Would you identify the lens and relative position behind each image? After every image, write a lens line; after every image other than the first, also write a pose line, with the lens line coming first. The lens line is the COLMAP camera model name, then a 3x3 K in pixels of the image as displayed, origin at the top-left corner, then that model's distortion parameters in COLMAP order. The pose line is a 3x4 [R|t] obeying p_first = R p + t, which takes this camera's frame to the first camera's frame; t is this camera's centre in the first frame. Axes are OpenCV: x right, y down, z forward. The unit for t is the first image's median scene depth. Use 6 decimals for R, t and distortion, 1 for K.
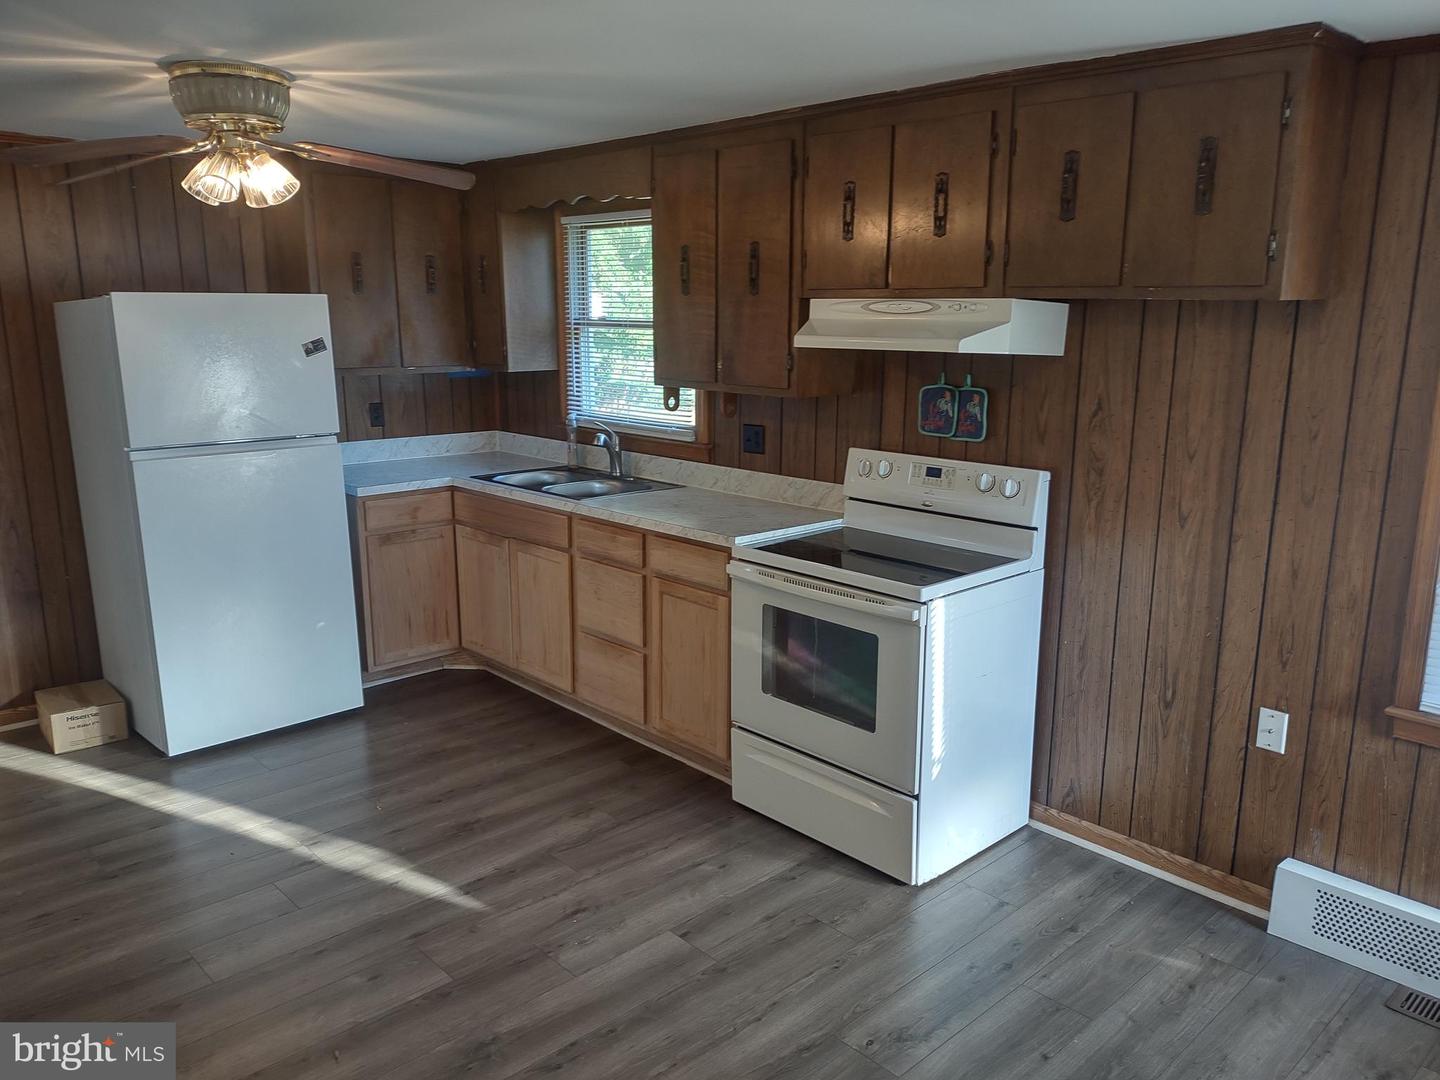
lens RADIAL K [[1087.3, 0, 720.3], [0, 1087.3, 538.3], [0, 0, 1]] dist [0.010455, -0.004542]
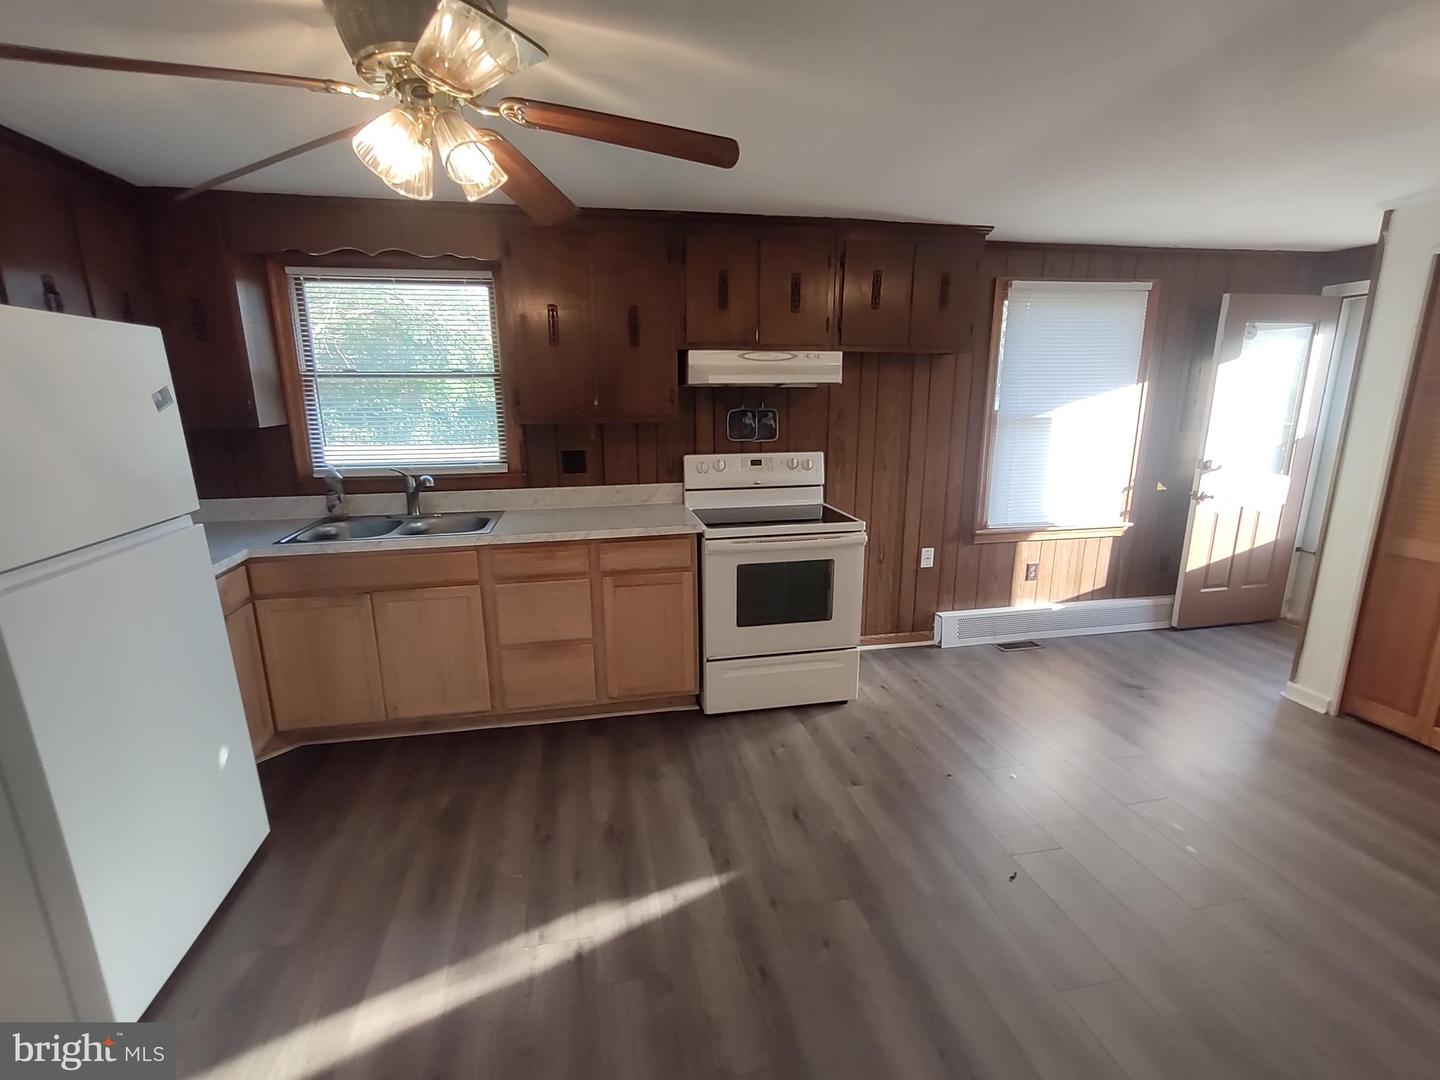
lens RADIAL K [[651.4, 0, 718.3], [0, 651.4, 534.3], [0, 0, 1]] dist [0.003860, 0.000009]
pose [[0.529388, -0.196399, 0.825333, -0.642288], [0.185836, 0.976054, 0.113066, -0.076366], [-0.827776, 0.093521, 0.553210, 0.526242]]
